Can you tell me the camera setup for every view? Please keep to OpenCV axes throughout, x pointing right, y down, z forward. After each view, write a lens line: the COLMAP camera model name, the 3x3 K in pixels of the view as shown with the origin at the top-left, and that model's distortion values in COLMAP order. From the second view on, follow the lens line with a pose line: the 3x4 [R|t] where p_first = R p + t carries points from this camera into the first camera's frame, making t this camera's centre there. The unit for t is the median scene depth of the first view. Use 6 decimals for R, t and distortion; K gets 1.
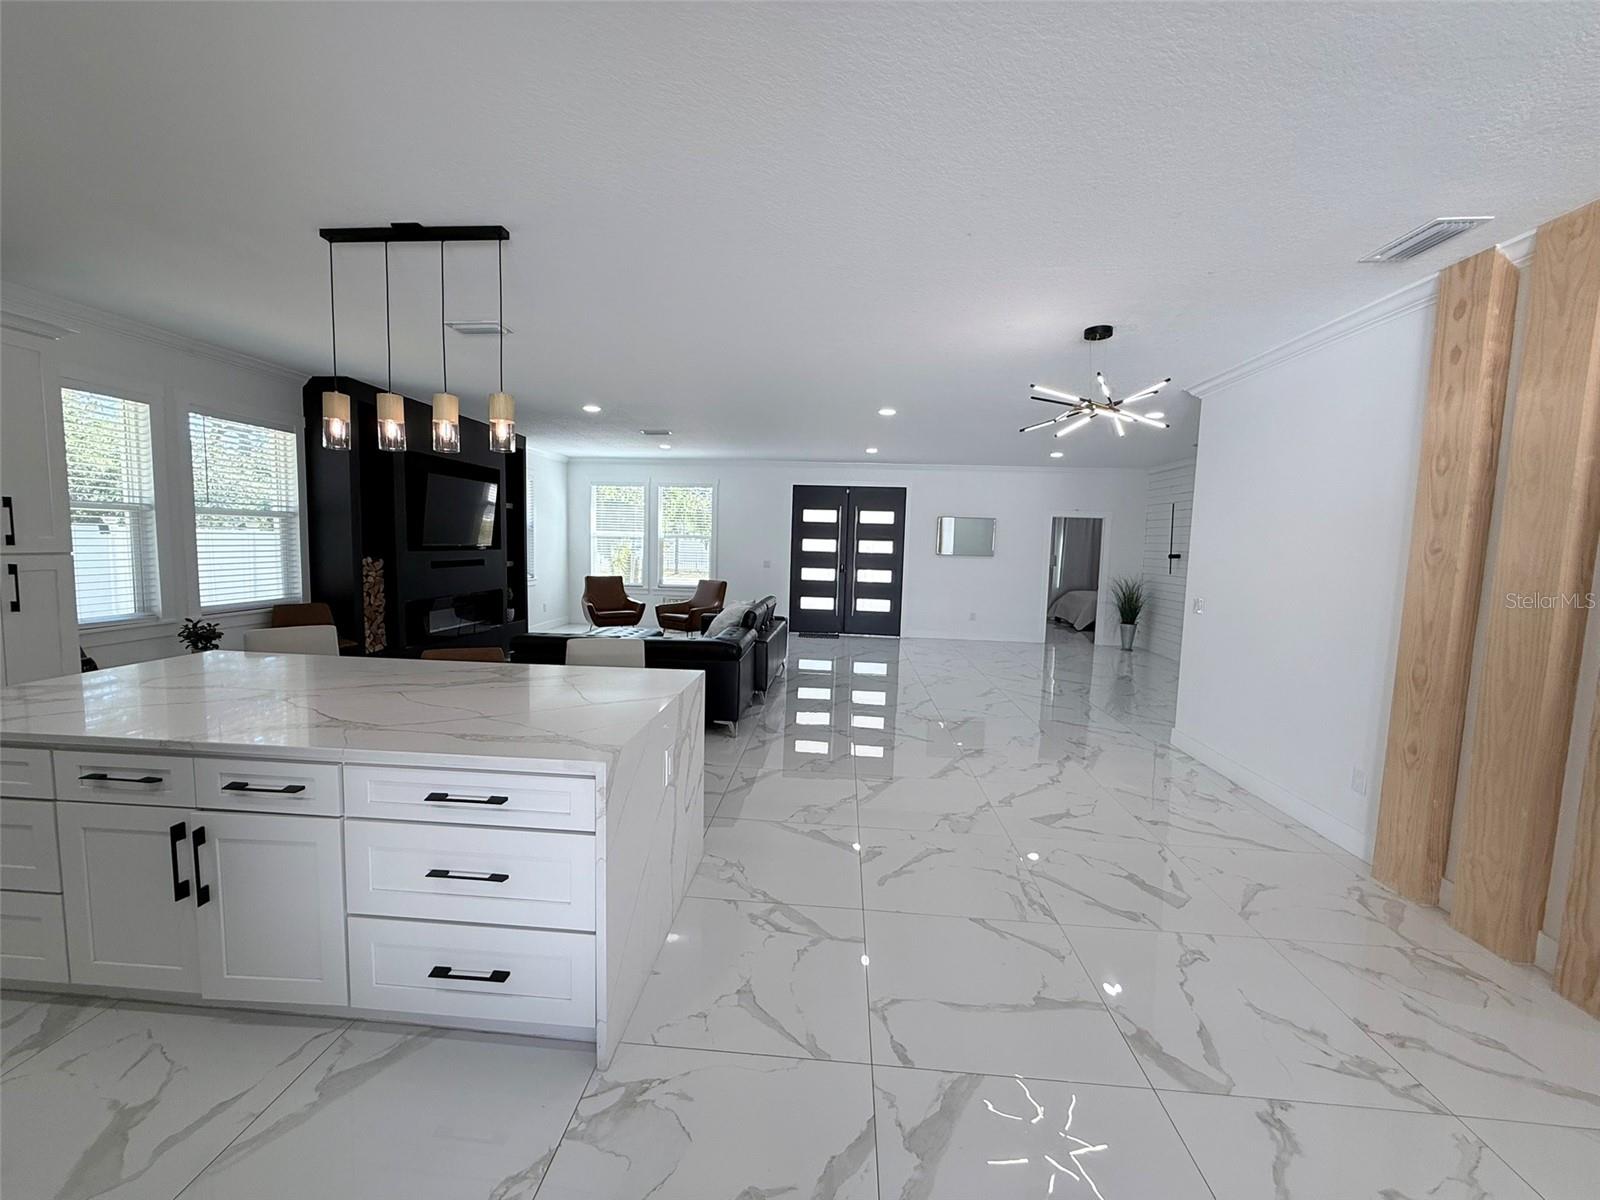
lens RADIAL K [[637.3, 0, 792.6], [0, 637.3, 597.9], [0, 0, 1]] dist [-0.000861, 0.000696]
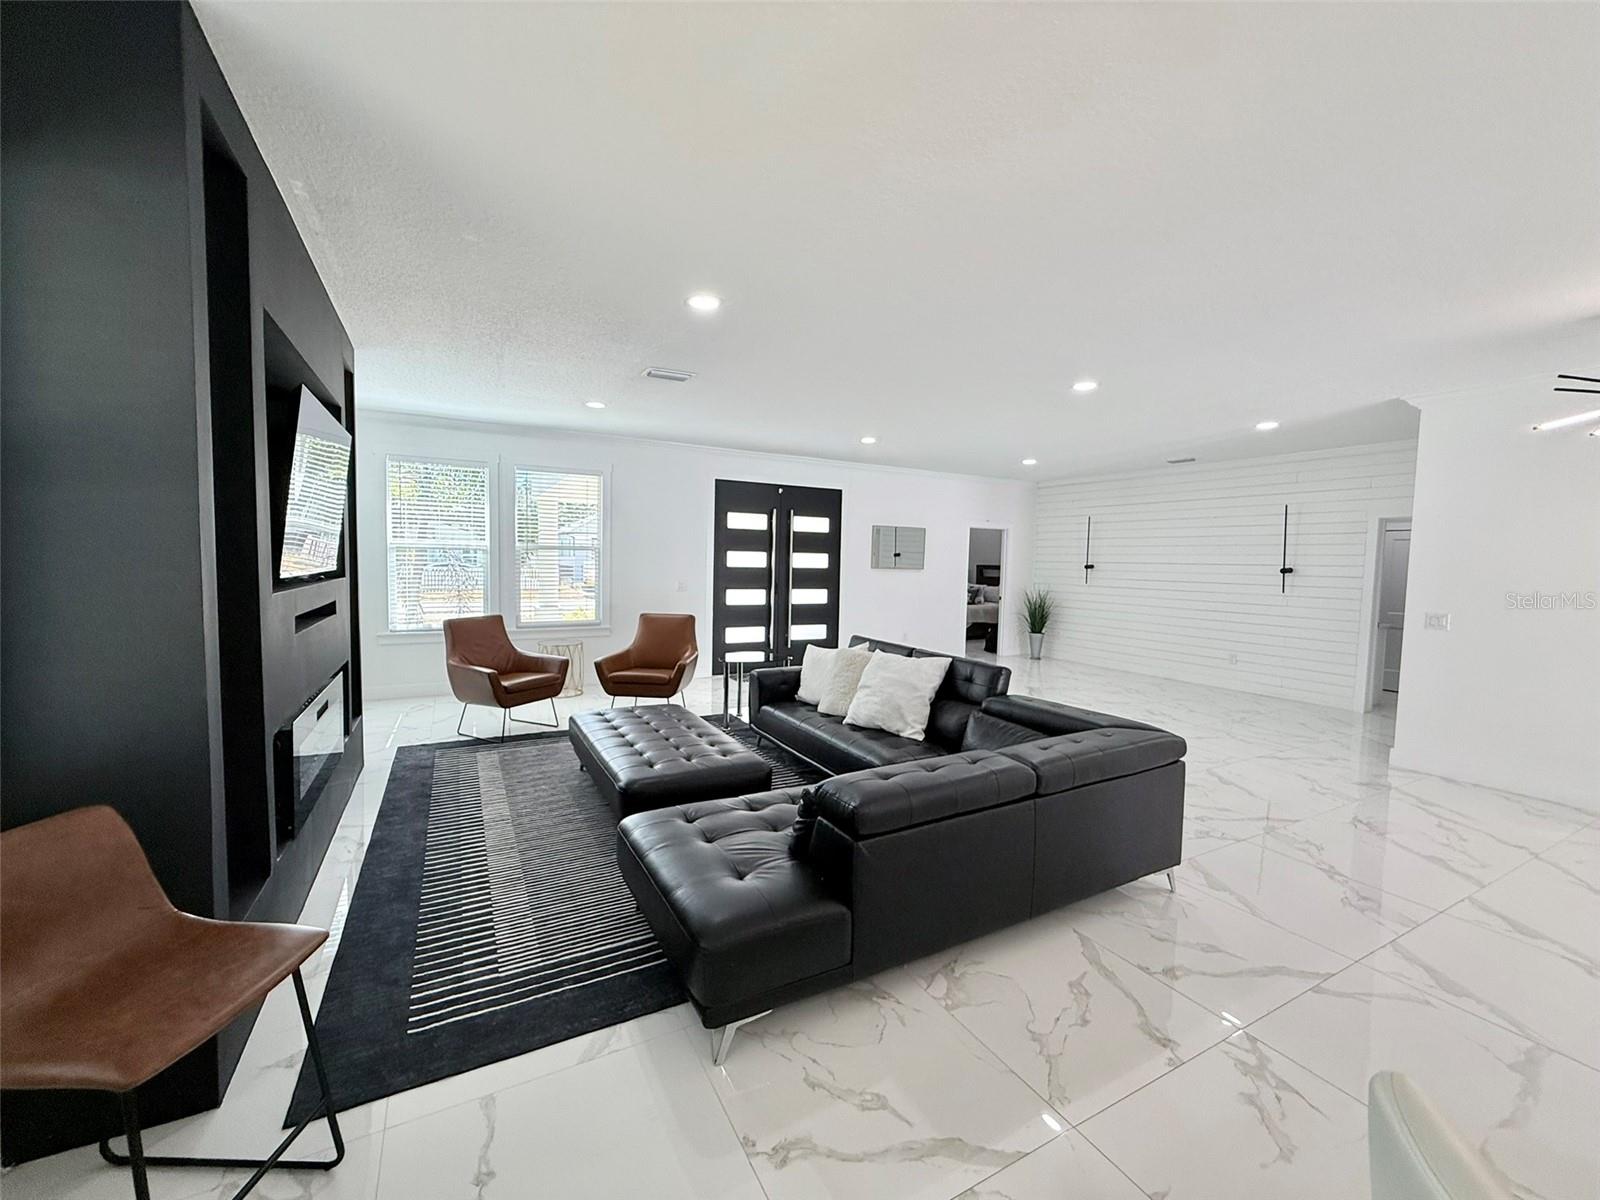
lens RADIAL K [[637.3, 0, 792.6], [0, 637.3, 597.9], [0, 0, 1]] dist [-0.000861, 0.000696]
pose [[0.844149, -0.043189, 0.534366, -0.807828], [0.050521, 0.998723, 0.000912, -0.084197], [-0.533723, 0.026227, 0.845252, 0.794490]]
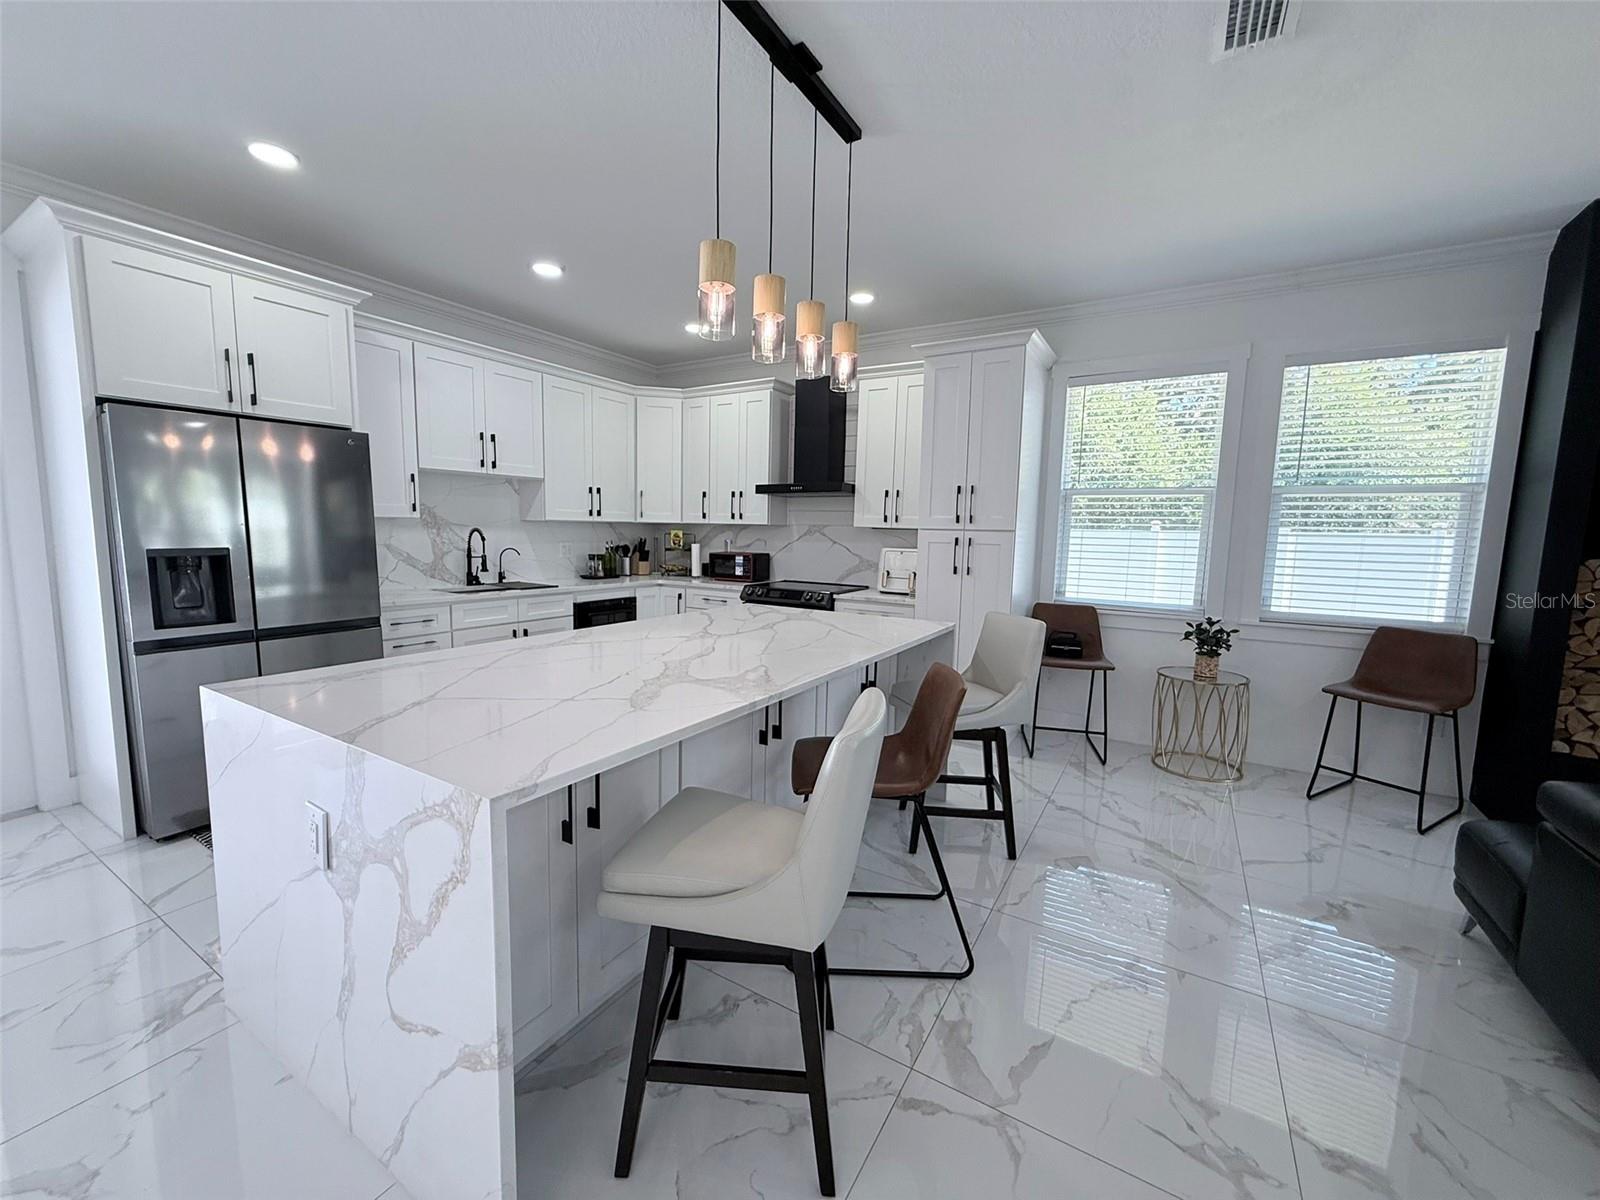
lens RADIAL K [[637.3, 0, 792.6], [0, 637.3, 597.9], [0, 0, 1]] dist [-0.000861, 0.000696]
pose [[-0.450541, 0.060359, -0.890713, 0.063097], [-0.113660, 0.985715, 0.124288, -0.037101], [0.885491, 0.157236, -0.437244, 0.903183]]
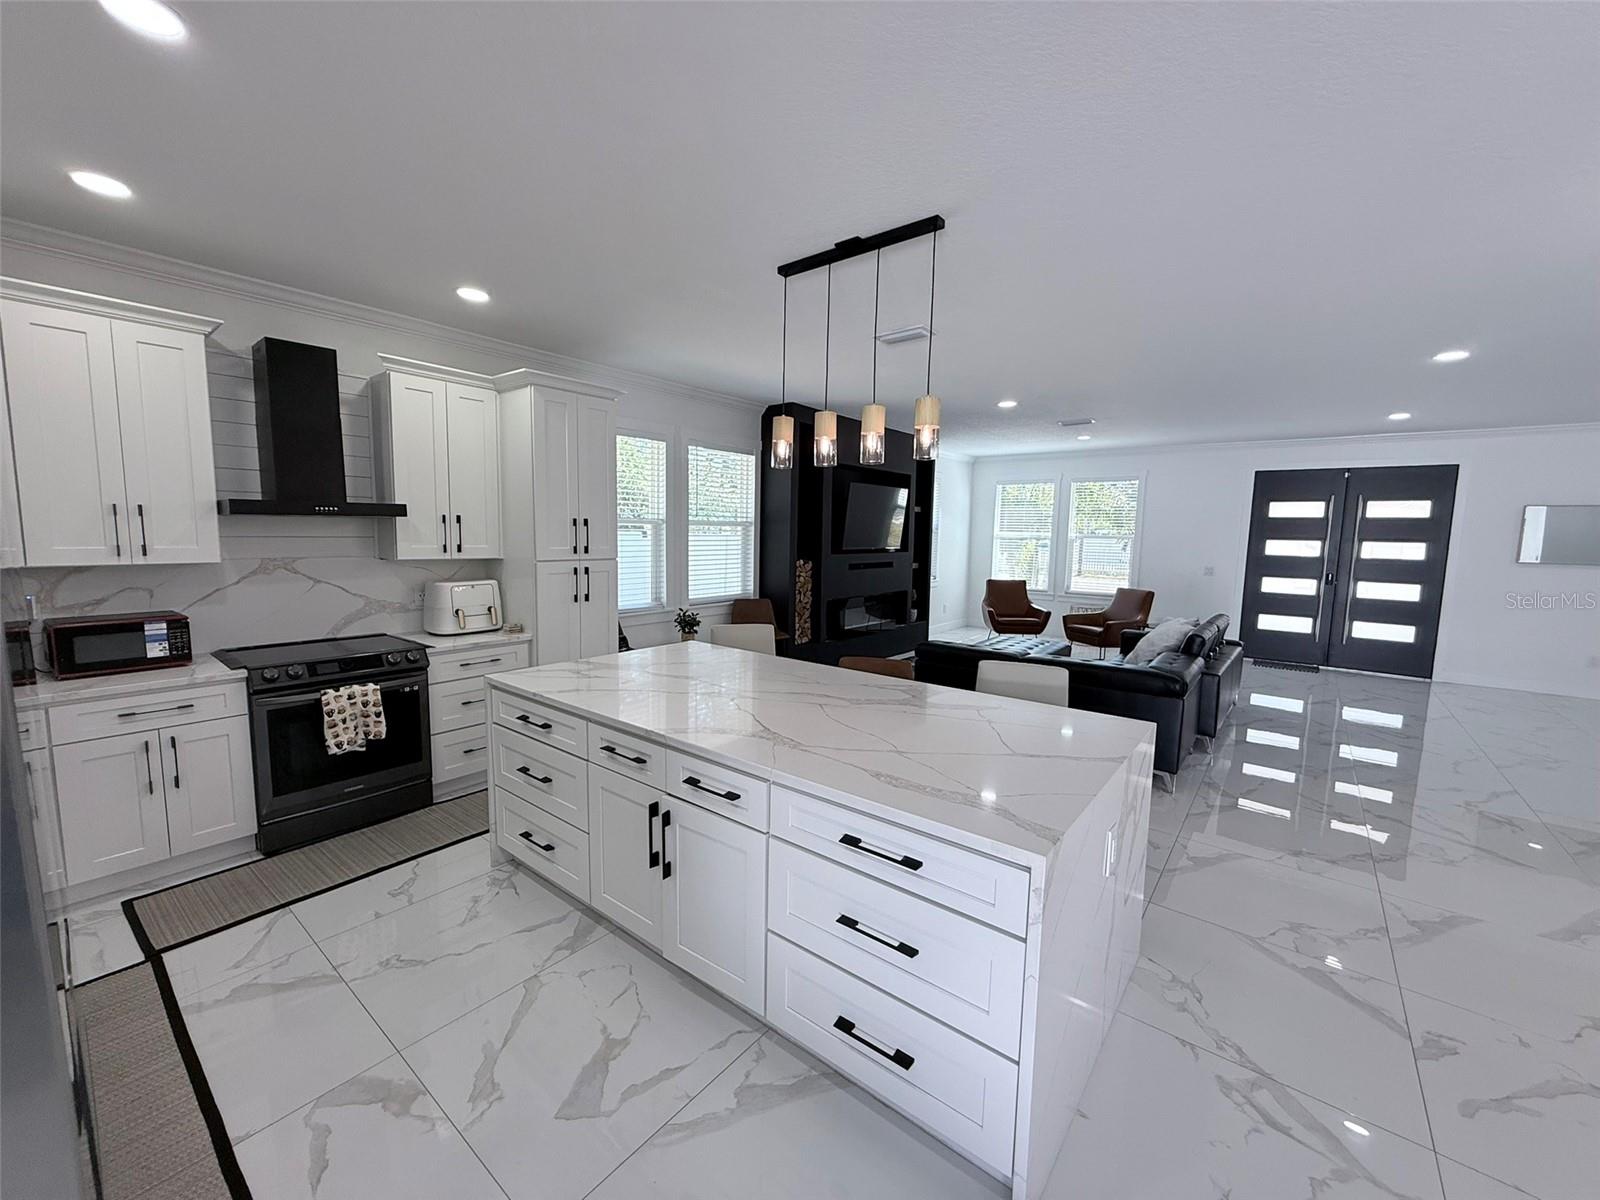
lens RADIAL K [[637.3, 0, 792.6], [0, 637.3, 597.9], [0, 0, 1]] dist [-0.000861, 0.000696]
pose [[0.825485, 0.048236, -0.562359, -0.051615], [-0.046221, 0.998772, 0.017823, -0.021682], [0.562529, 0.011280, 0.826701, 0.075931]]
